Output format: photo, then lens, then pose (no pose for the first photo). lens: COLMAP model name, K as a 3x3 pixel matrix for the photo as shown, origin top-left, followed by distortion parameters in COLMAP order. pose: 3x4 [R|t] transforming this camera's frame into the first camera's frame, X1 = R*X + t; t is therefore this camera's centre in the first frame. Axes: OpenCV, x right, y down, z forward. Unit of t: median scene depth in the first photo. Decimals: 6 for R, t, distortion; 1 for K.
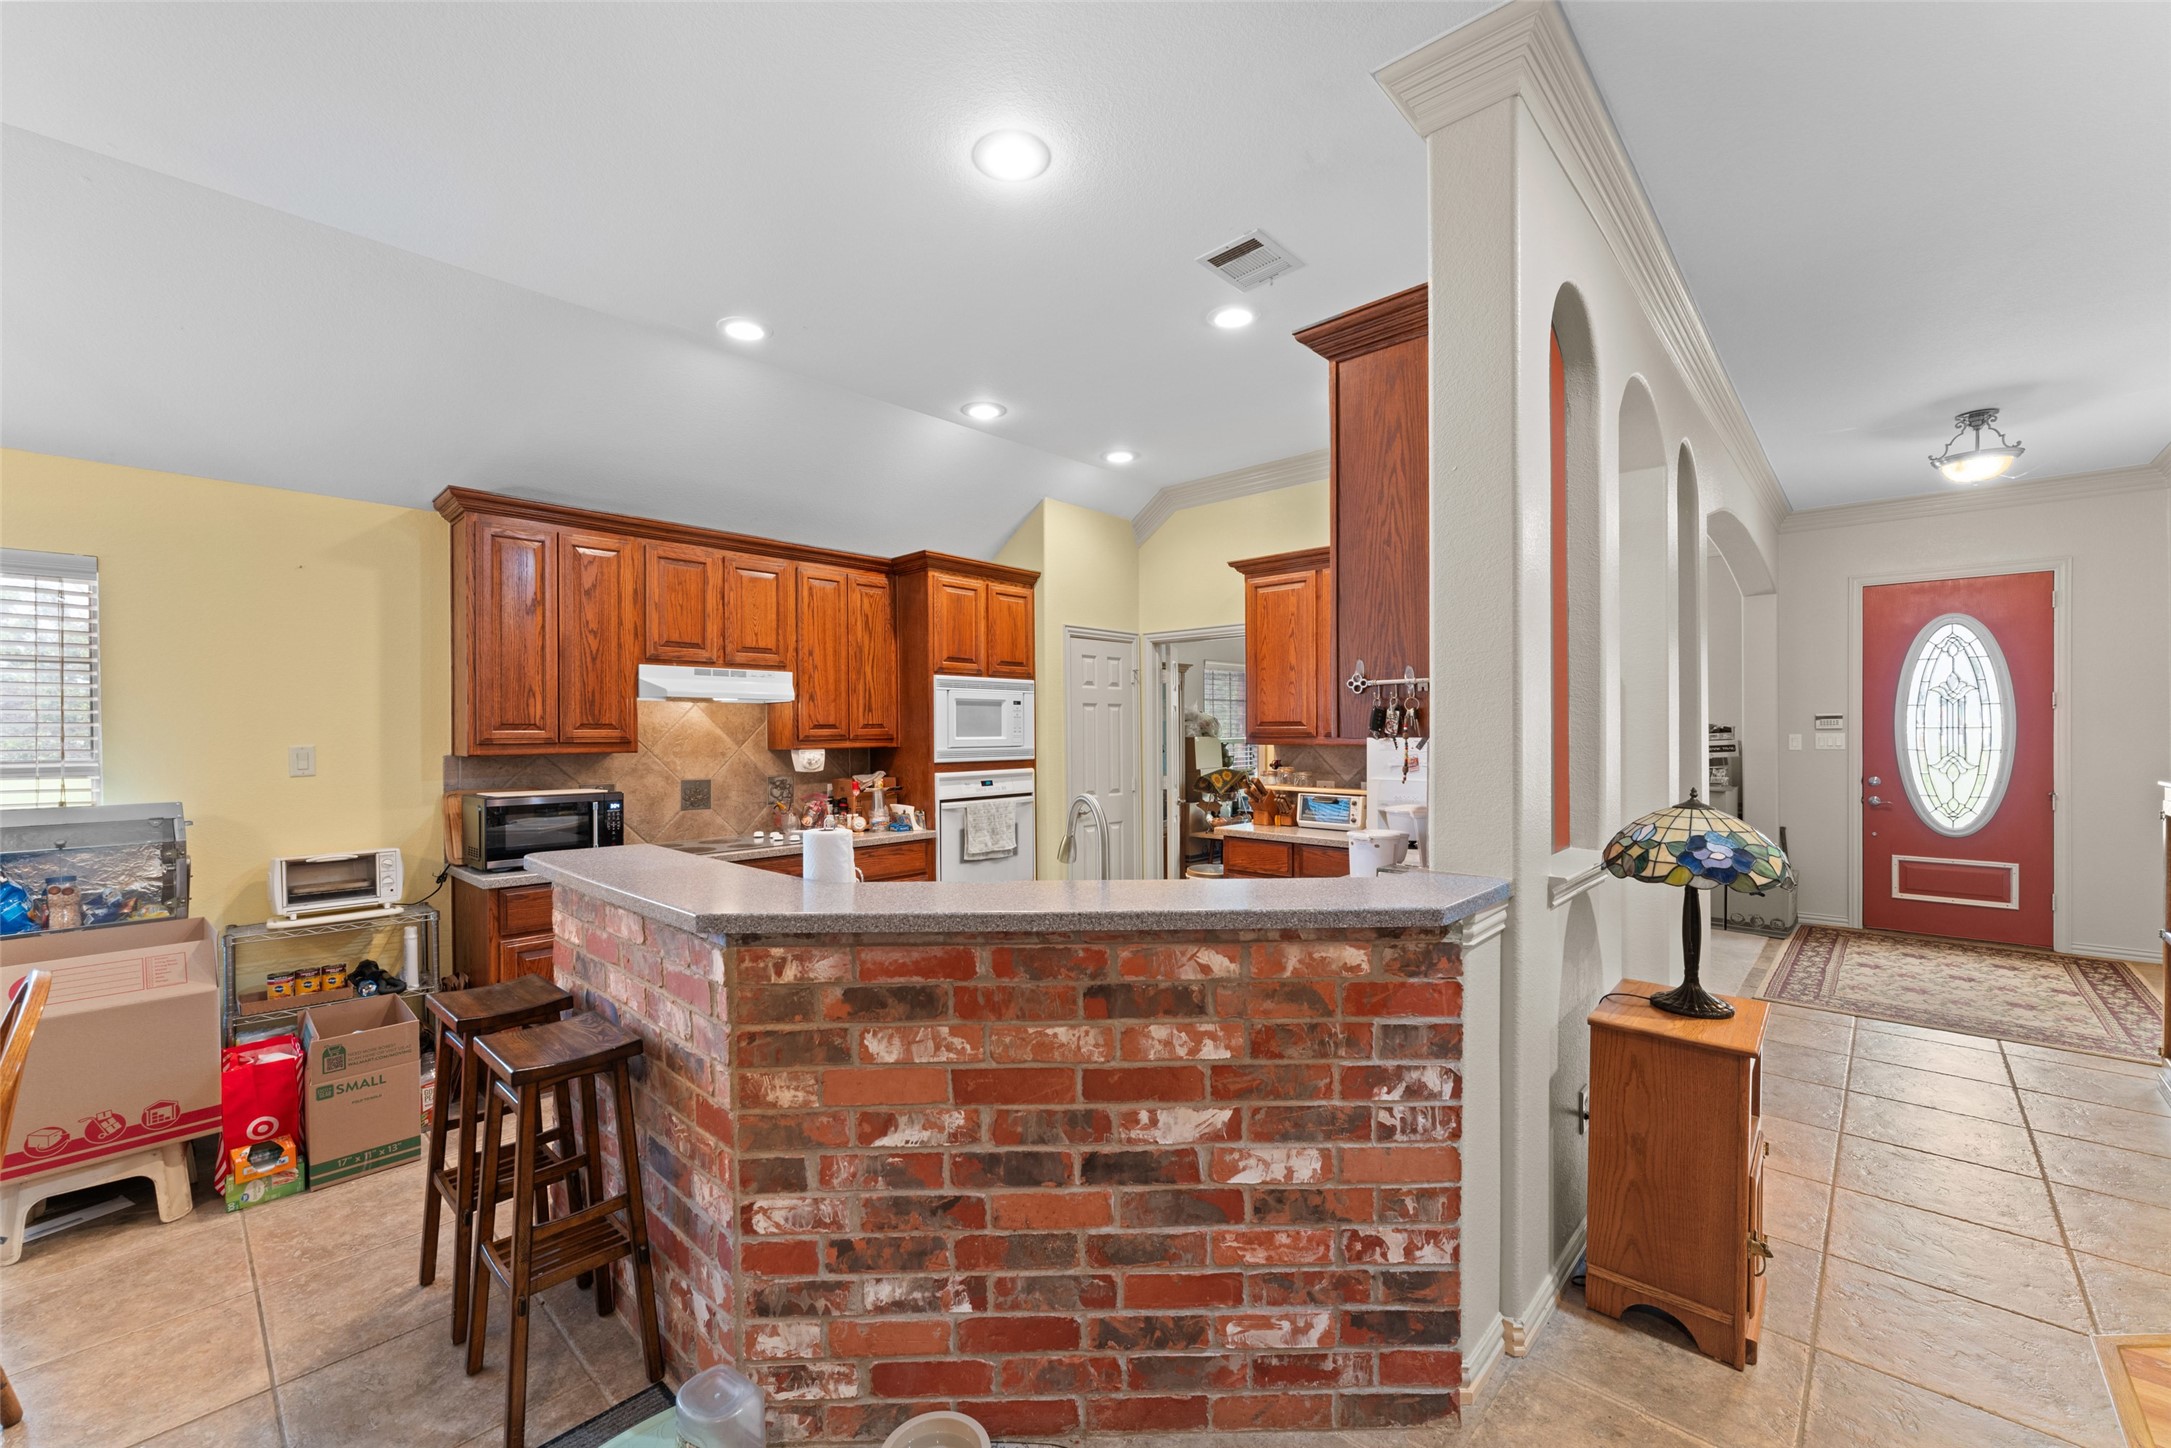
lens RADIAL K [[863.5, 0, 1075.6], [0, 863.5, 733.2], [0, 0, 1]] dist [-0.000033, 0.000077]
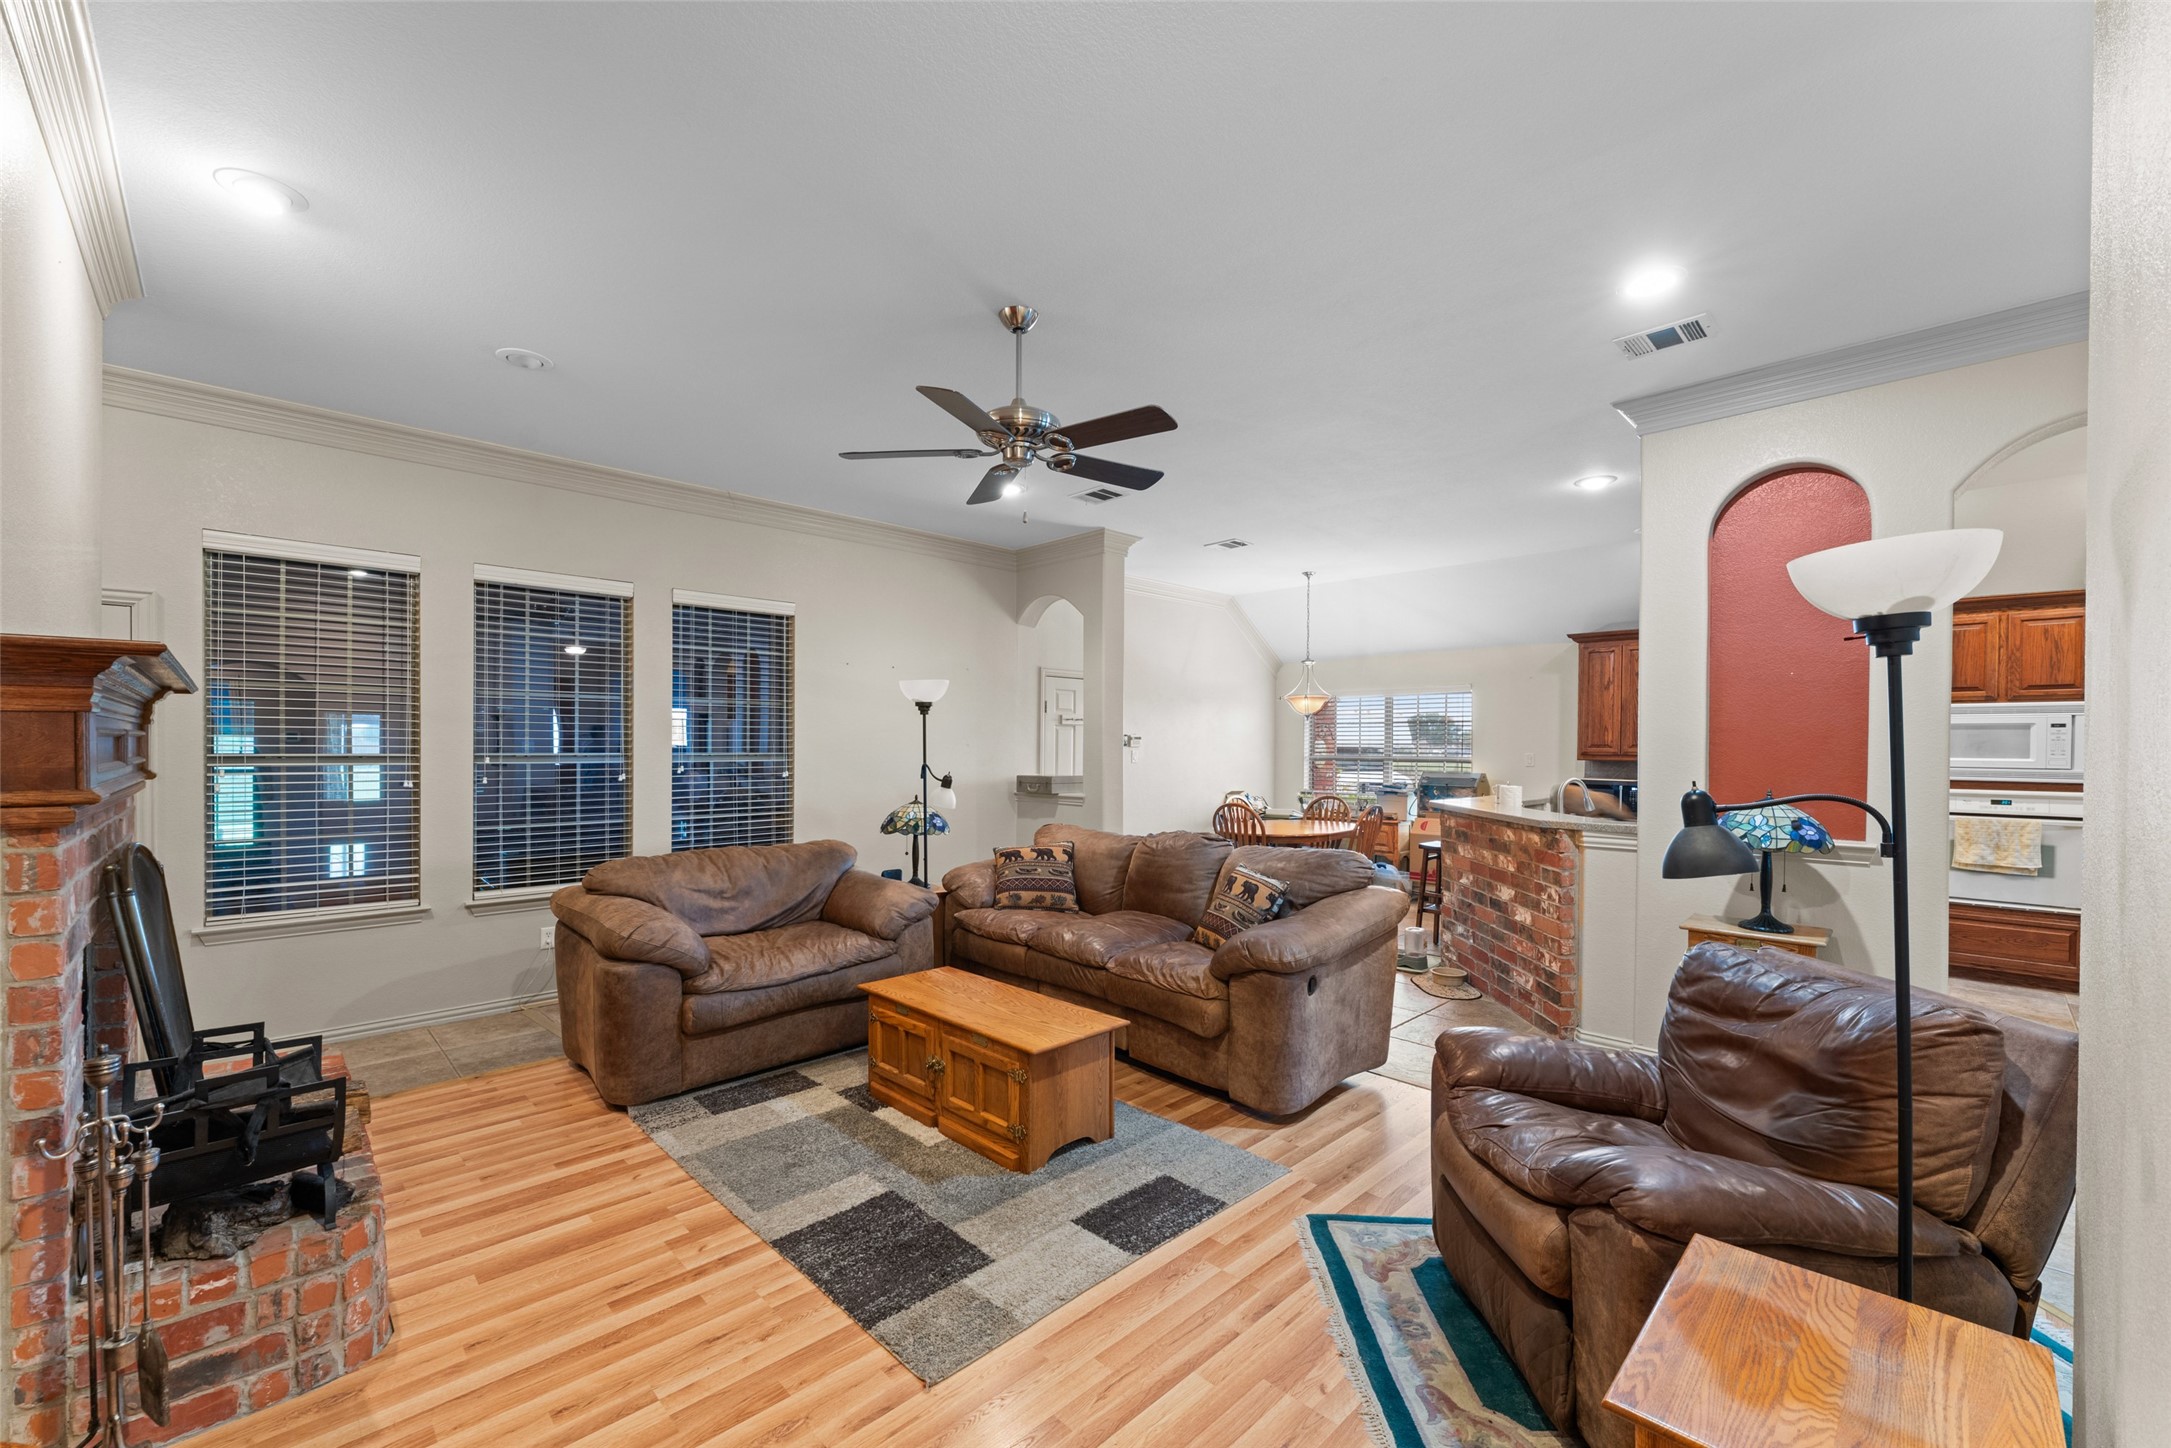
lens RADIAL K [[898.4, 0, 1048.8], [0, 898.4, 751.0], [0, 0, 1]] dist [0.000751, 0.000417]
pose [[-0.081293, 0.009499, -0.996645, 1.486862], [-0.012722, 0.999863, 0.010567, -0.002203], [0.996609, 0.013539, -0.081161, -0.101342]]
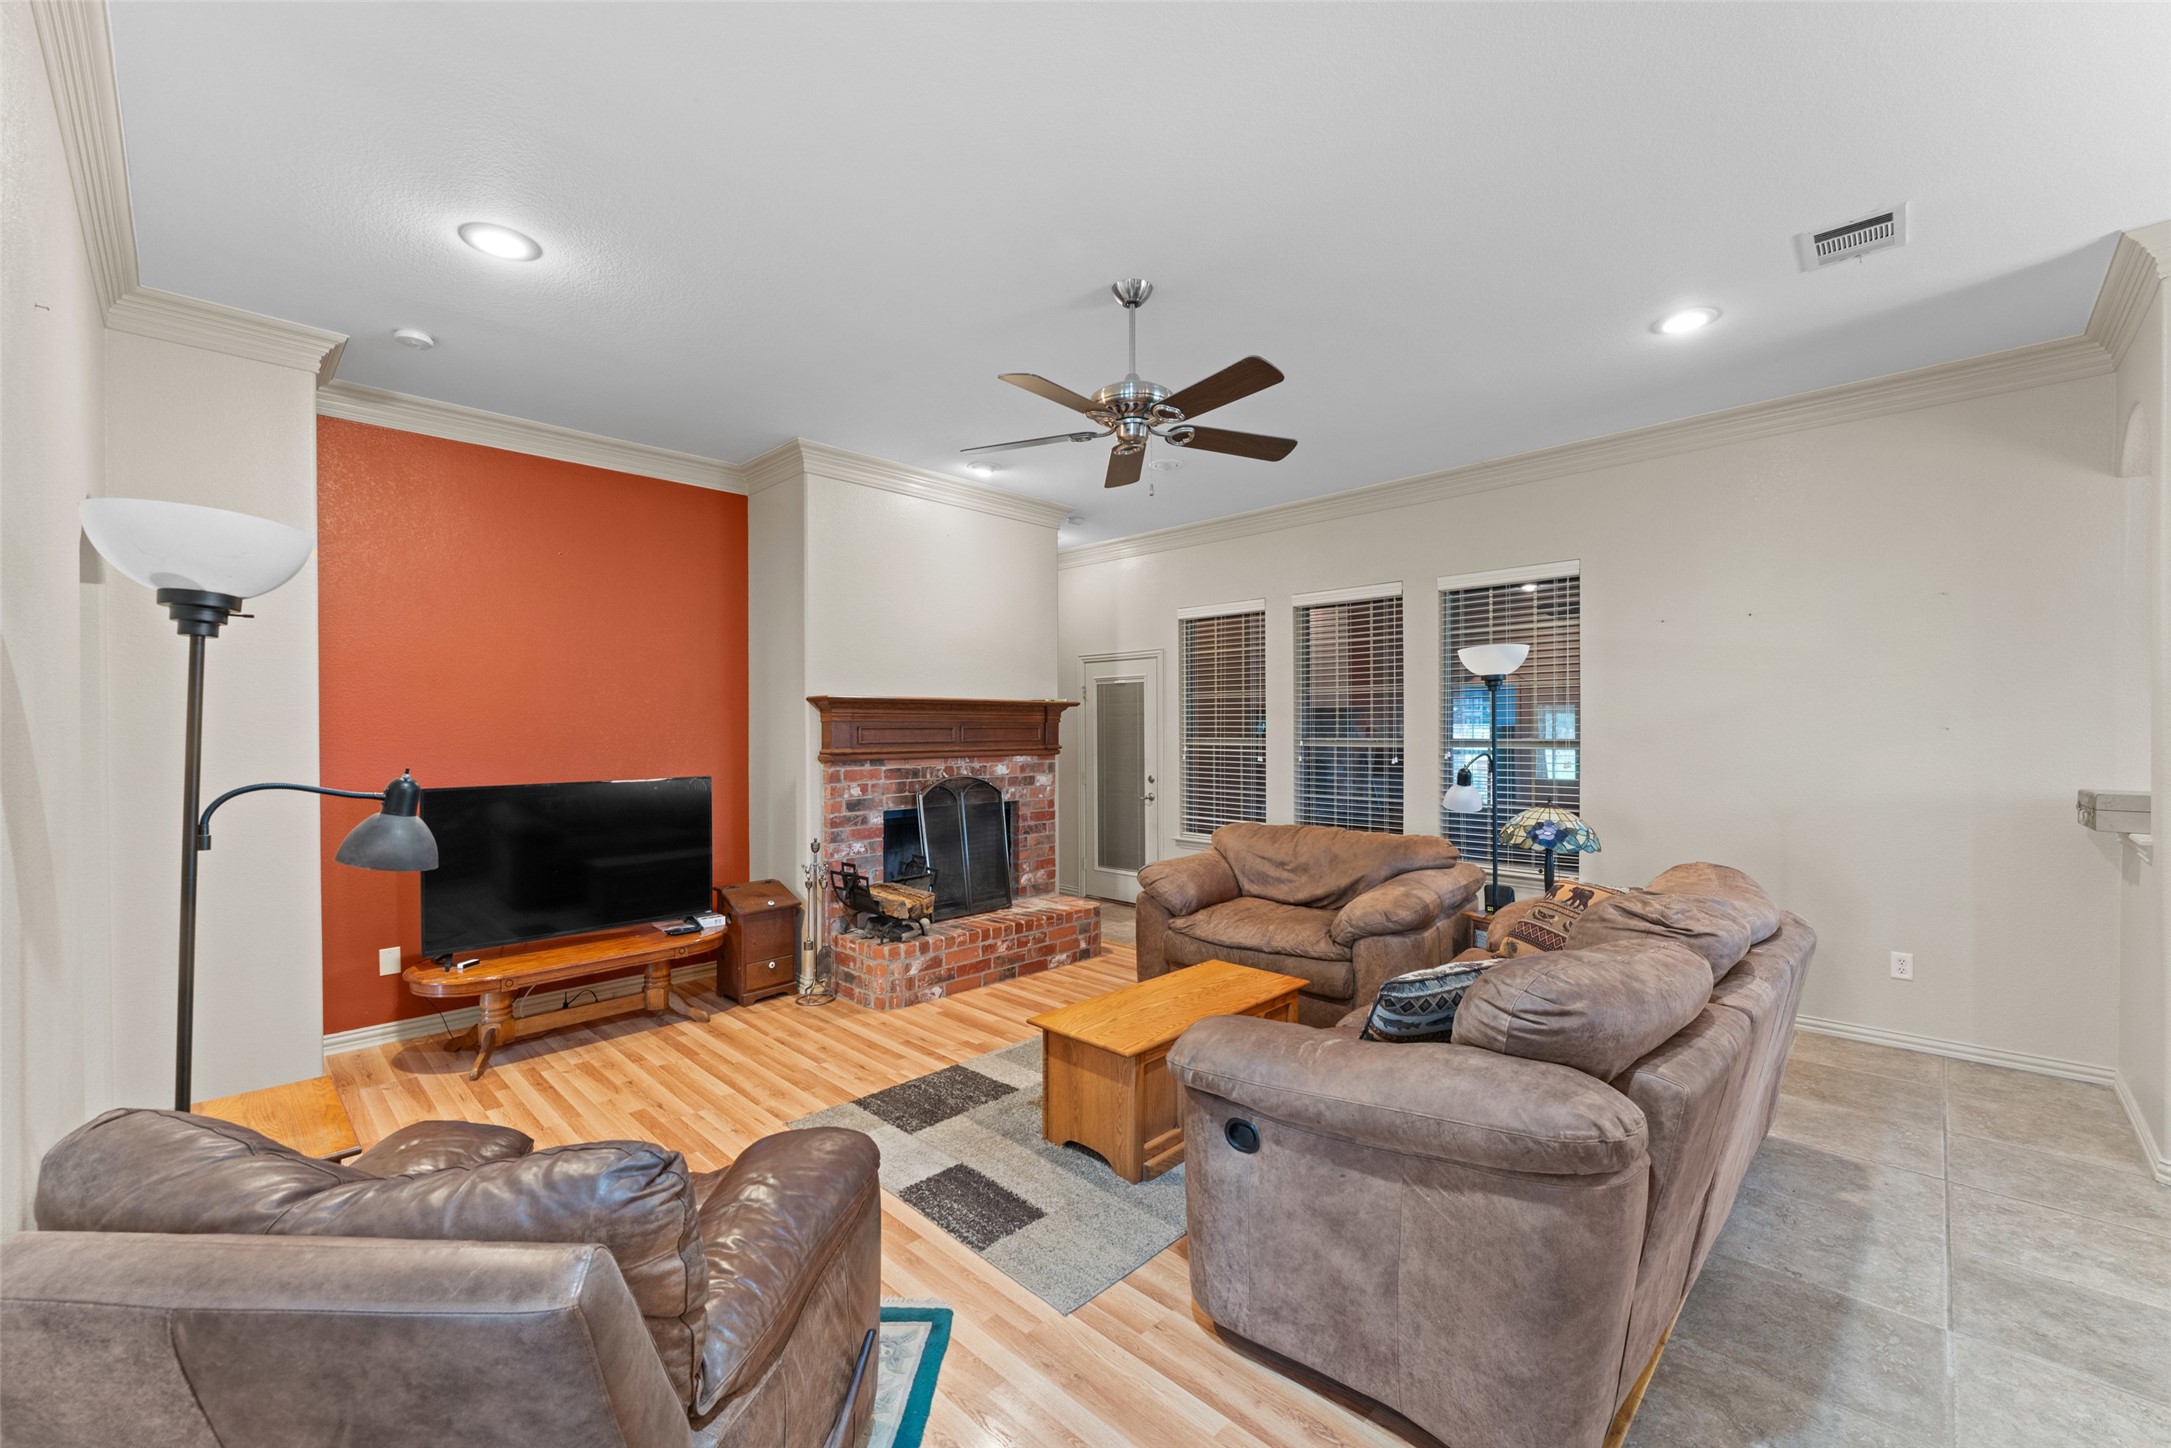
lens RADIAL K [[863.5, 0, 1075.6], [0, 863.5, 733.2], [0, 0, 1]] dist [-0.000033, 0.000077]
pose [[-0.999830, 0.008935, 0.016111, 0.320385], [0.009065, 0.999927, 0.008008, 0.001897], [-0.016038, 0.008152, -0.999838, 0.917697]]
